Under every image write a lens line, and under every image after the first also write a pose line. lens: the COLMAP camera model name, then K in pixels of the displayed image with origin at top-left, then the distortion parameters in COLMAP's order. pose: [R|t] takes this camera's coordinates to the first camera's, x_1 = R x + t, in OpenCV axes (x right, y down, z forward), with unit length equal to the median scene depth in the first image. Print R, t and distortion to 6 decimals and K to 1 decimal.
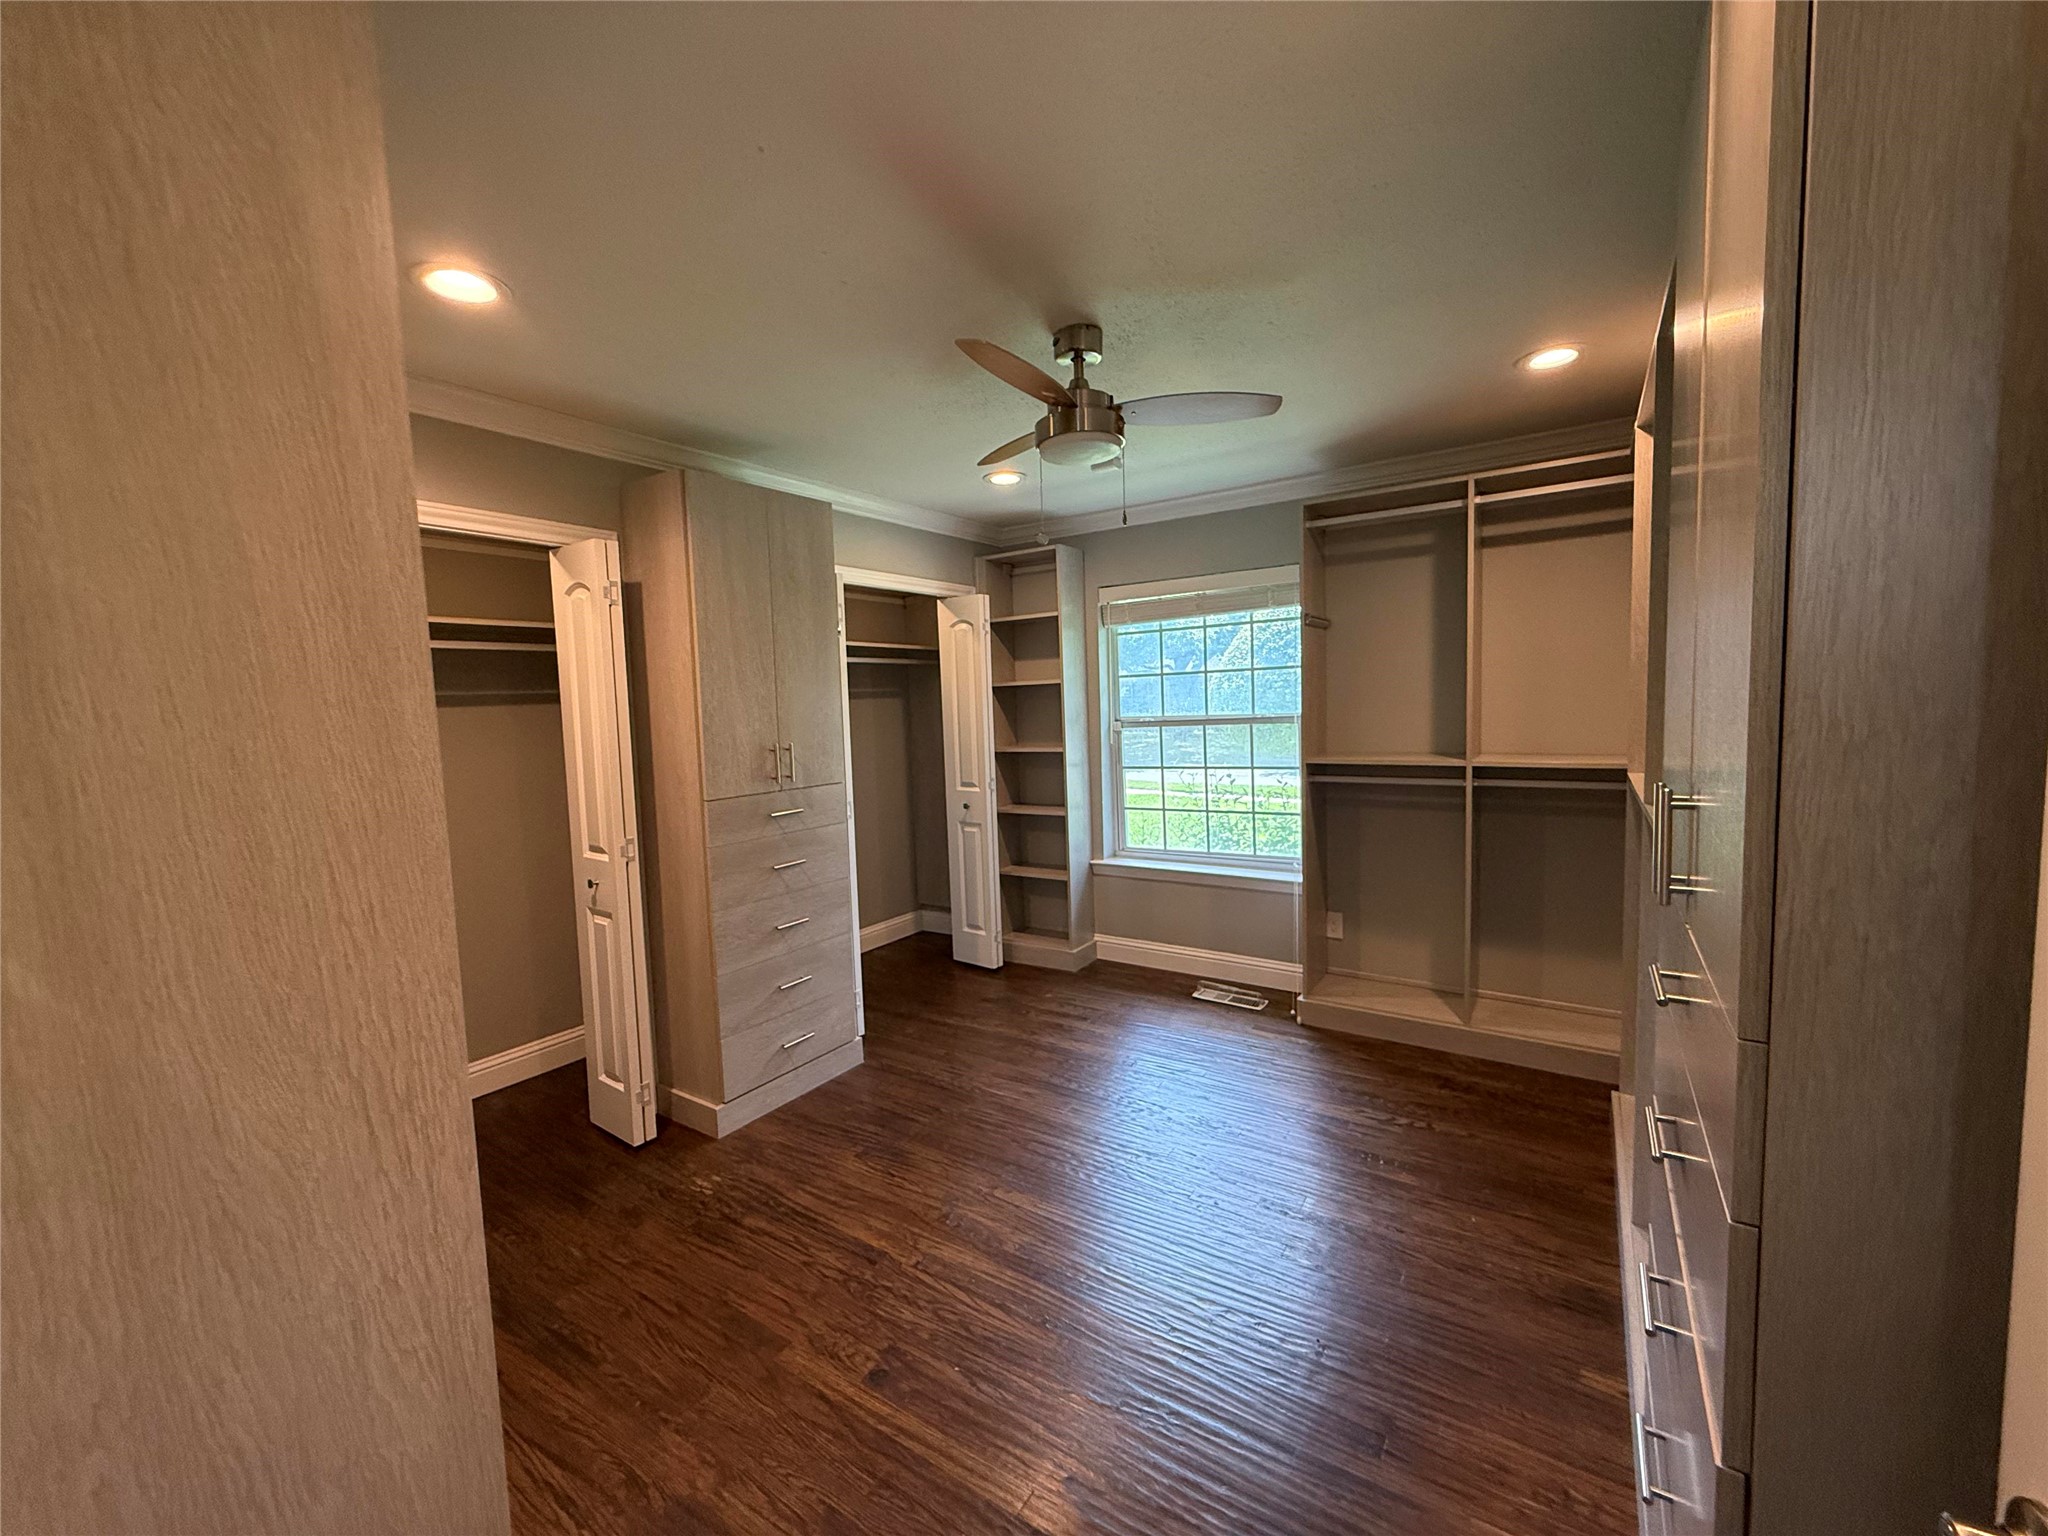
lens RADIAL K [[819.8, 0, 1030.5], [0, 819.8, 757.3], [0, 0, 1]] dist [-0.001380, 0.000091]
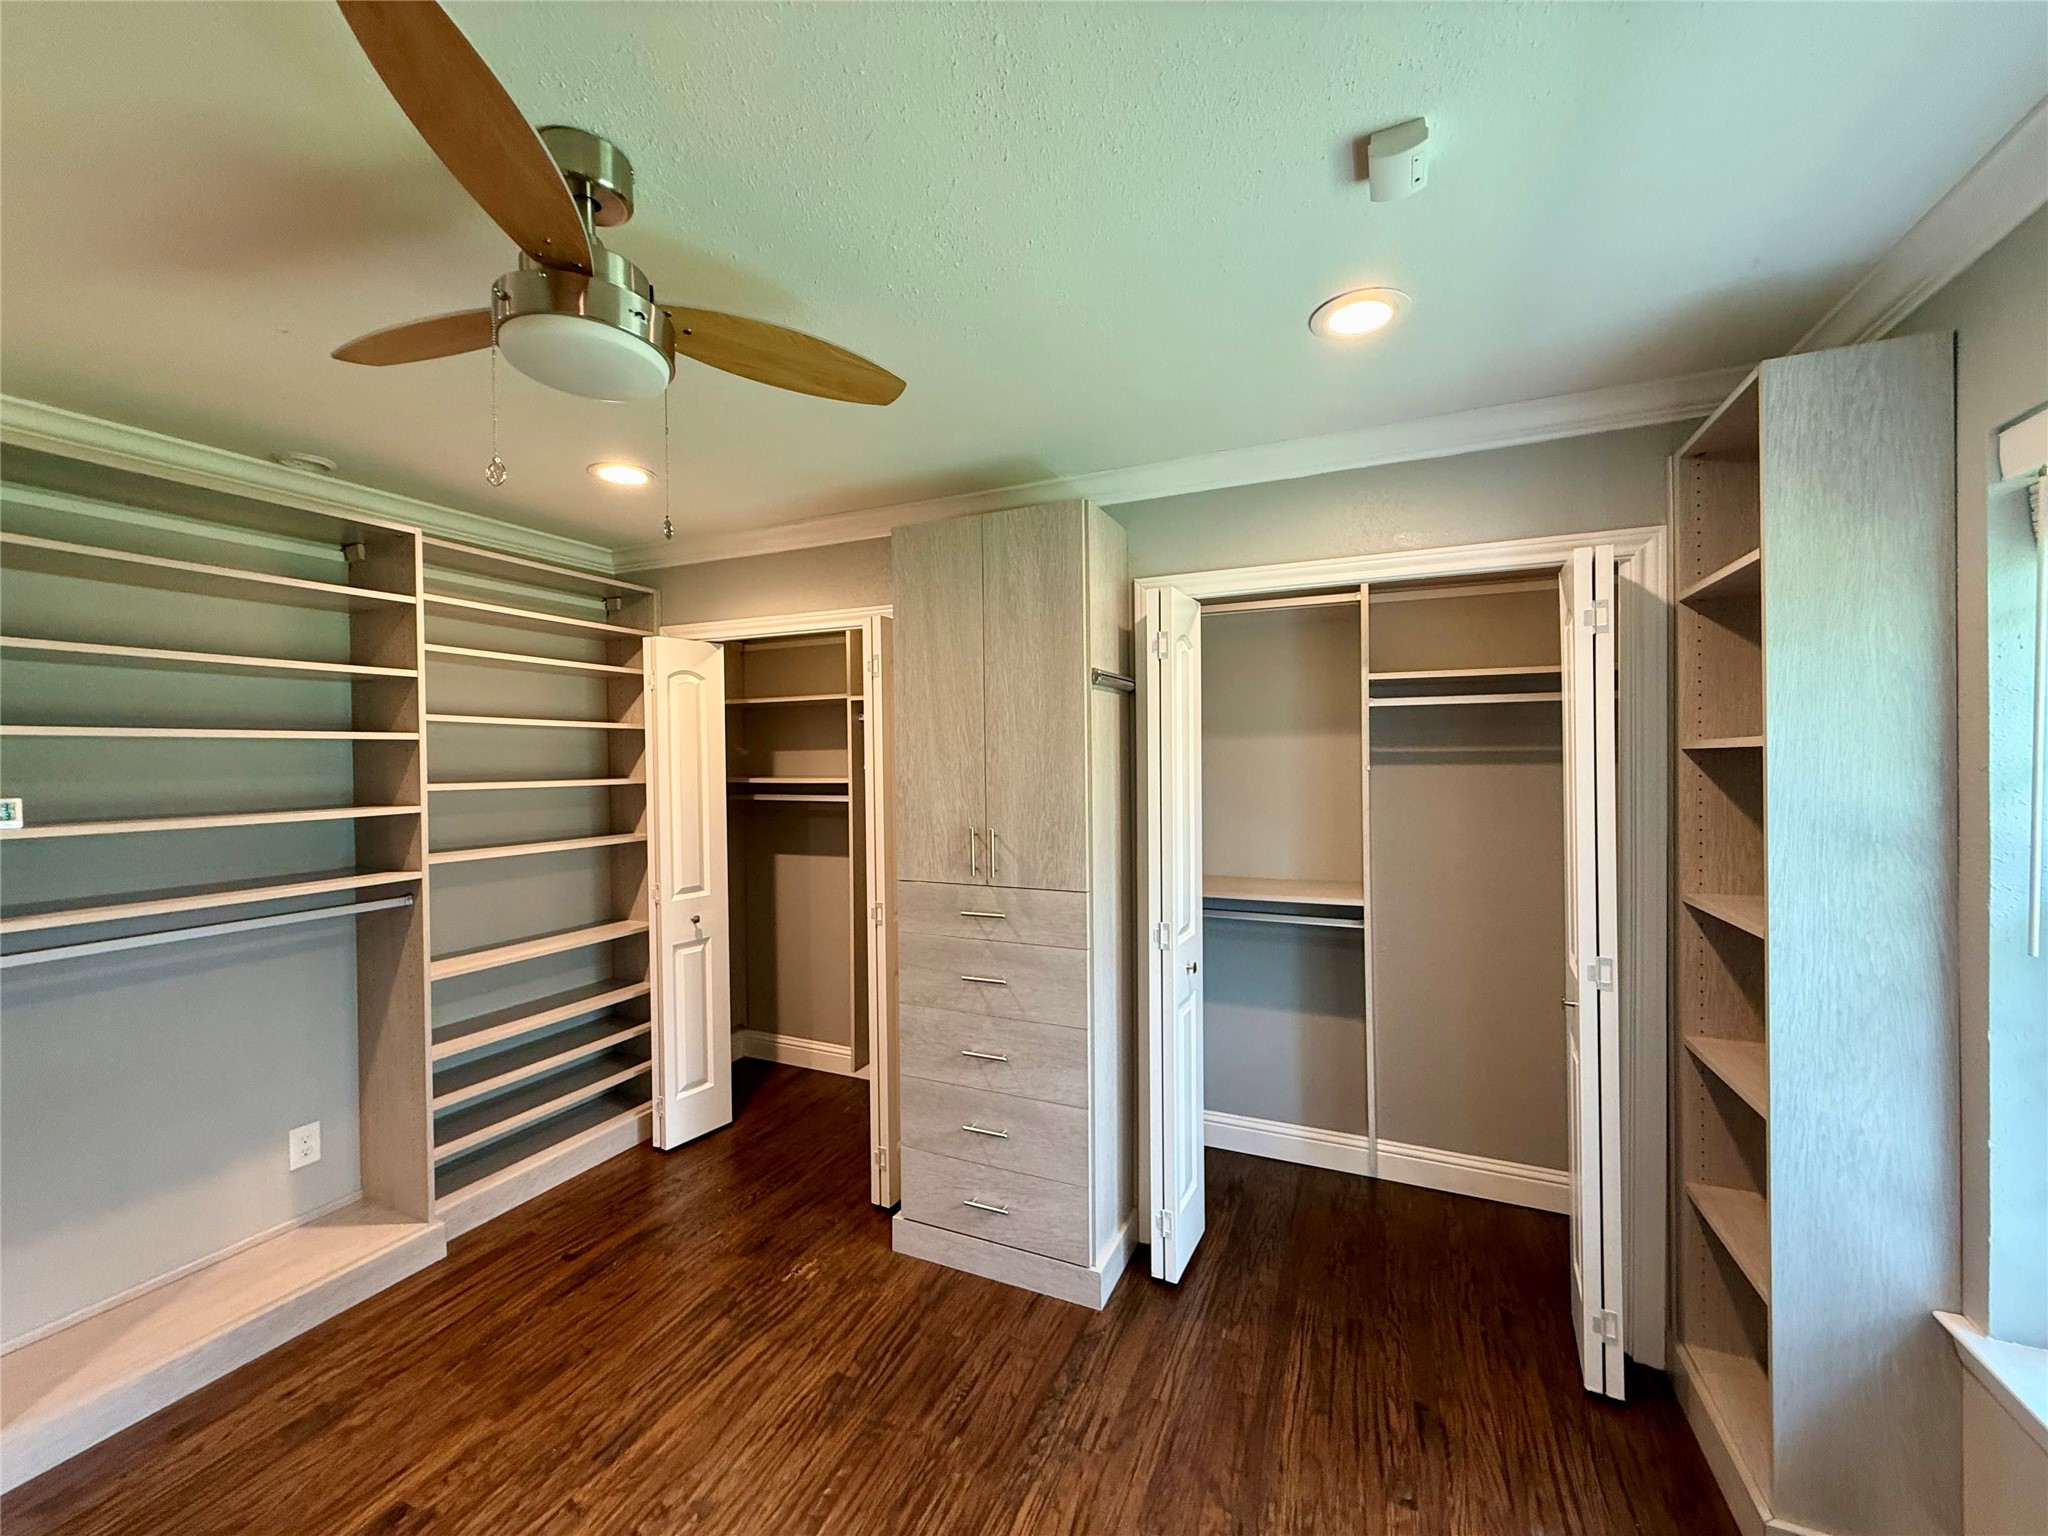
lens RADIAL K [[819.8, 0, 1023.8], [0, 819.8, 761.1], [0, 0, 1]] dist [-0.001380, 0.000091]
pose [[0.154237, 0.039758, -0.987234, 0.499237], [-0.063419, 0.997528, 0.030264, -0.109891], [0.985997, 0.057941, 0.156377, 0.926080]]
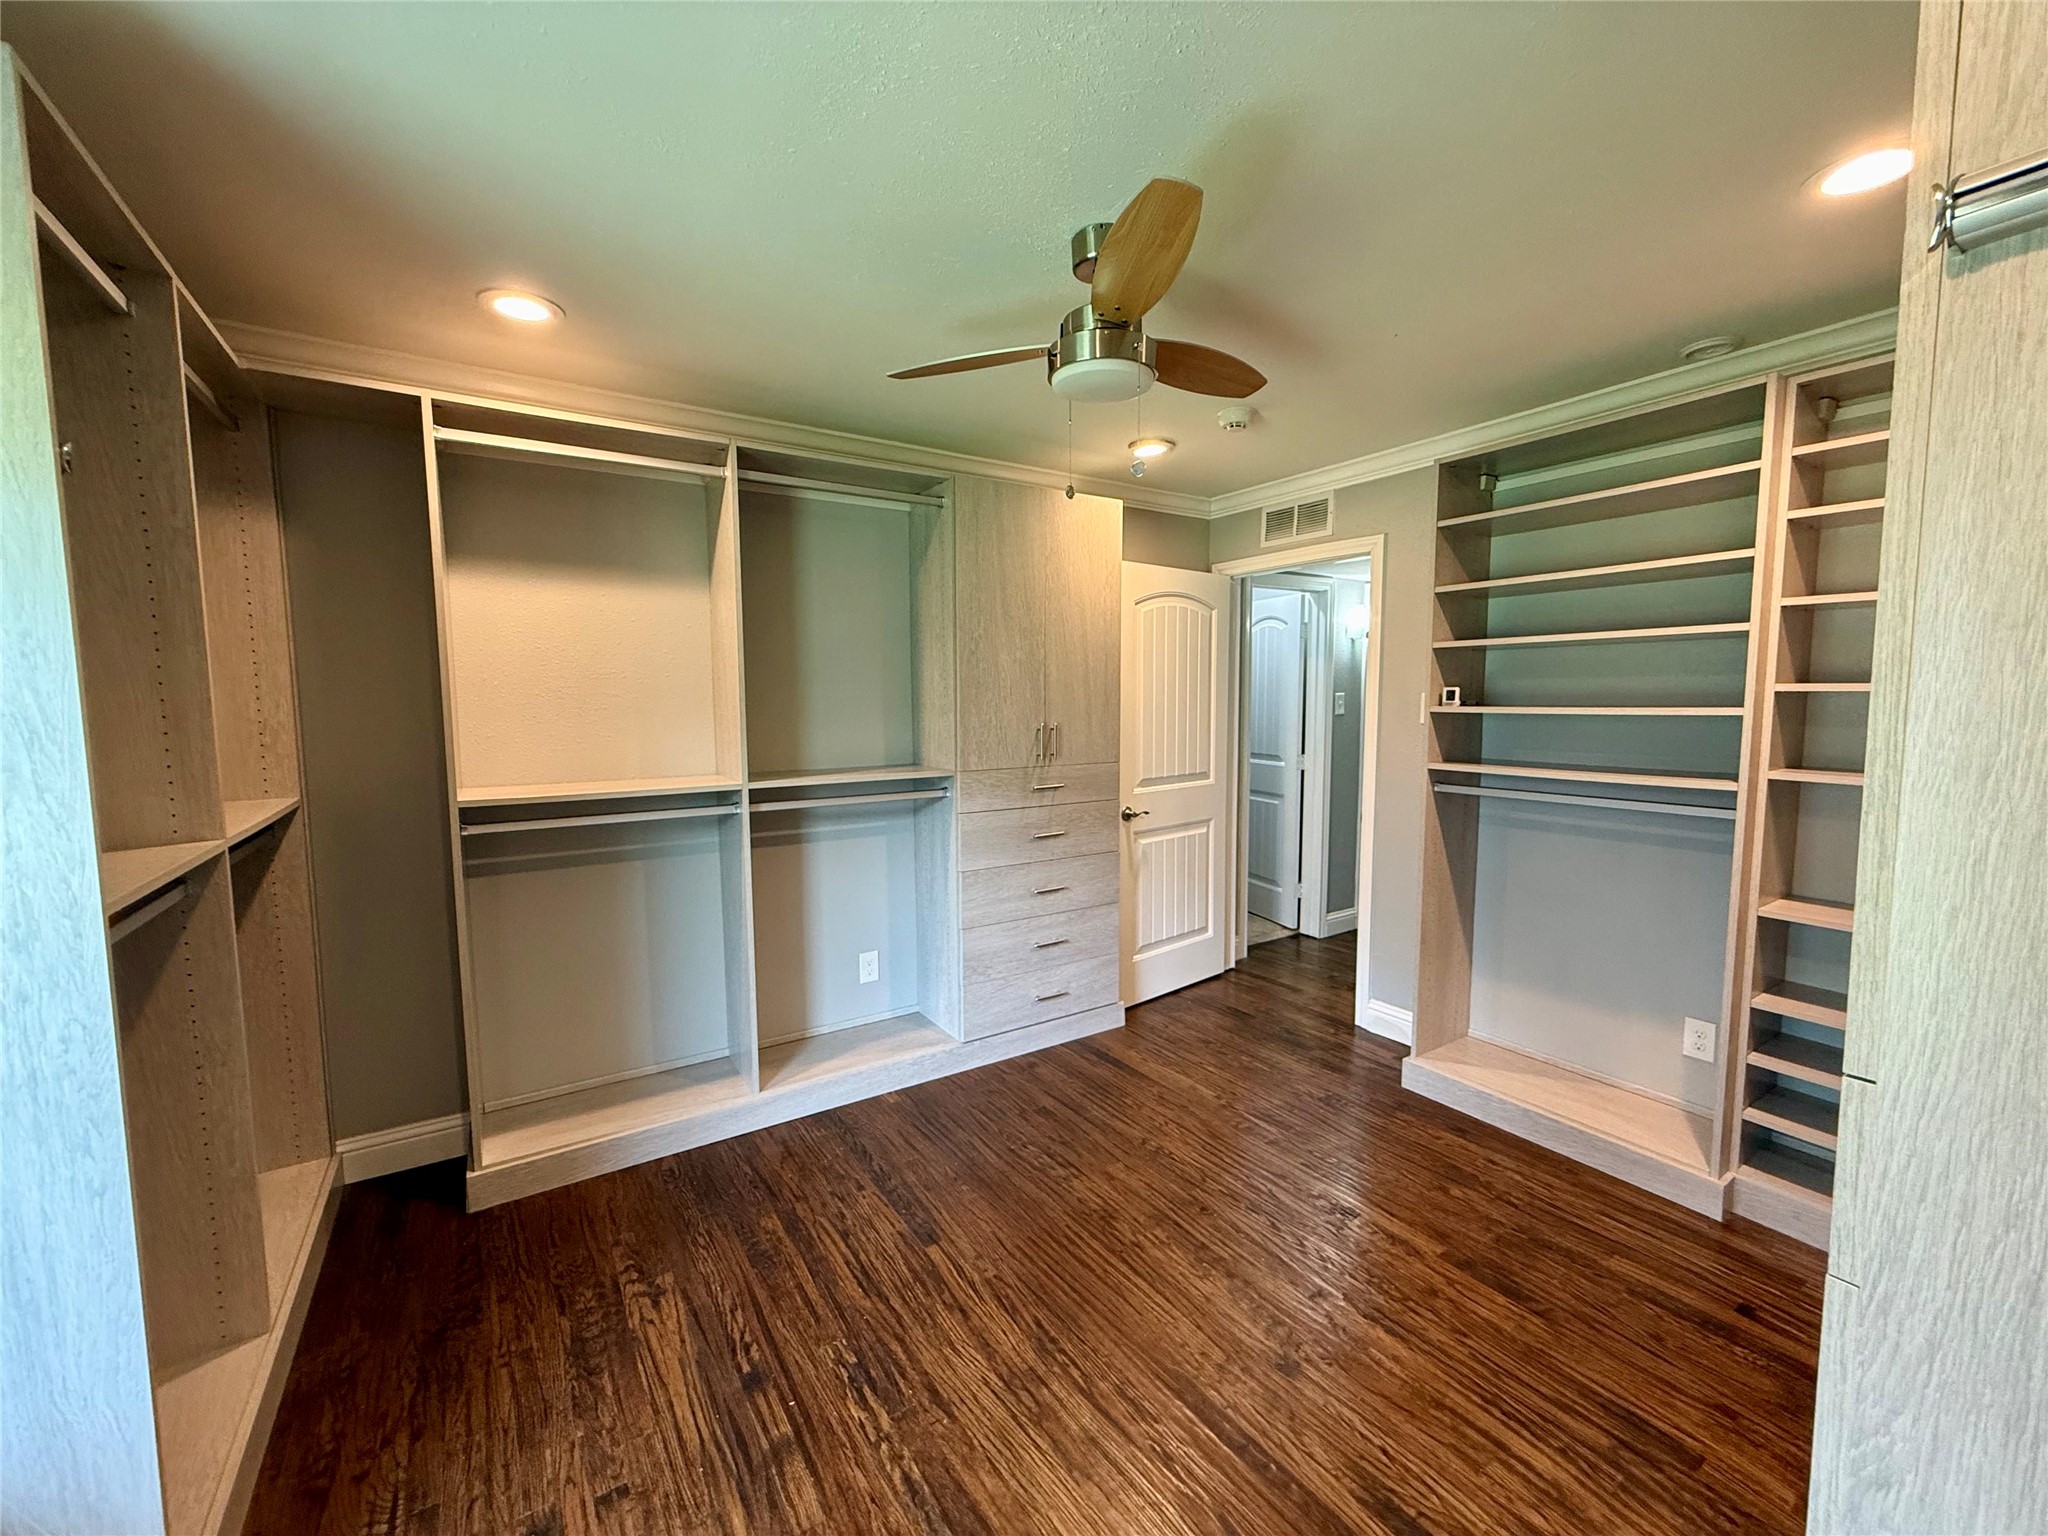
lens RADIAL K [[819.8, 0, 1022.7], [0, 819.8, 766.5], [0, 0, 1]] dist [-0.001380, 0.000091]
pose [[-0.918255, -0.003086, 0.395977, -0.137391], [0.063337, 0.985951, 0.154561, -0.105373], [-0.390891, 0.167007, -0.905159, 1.378275]]
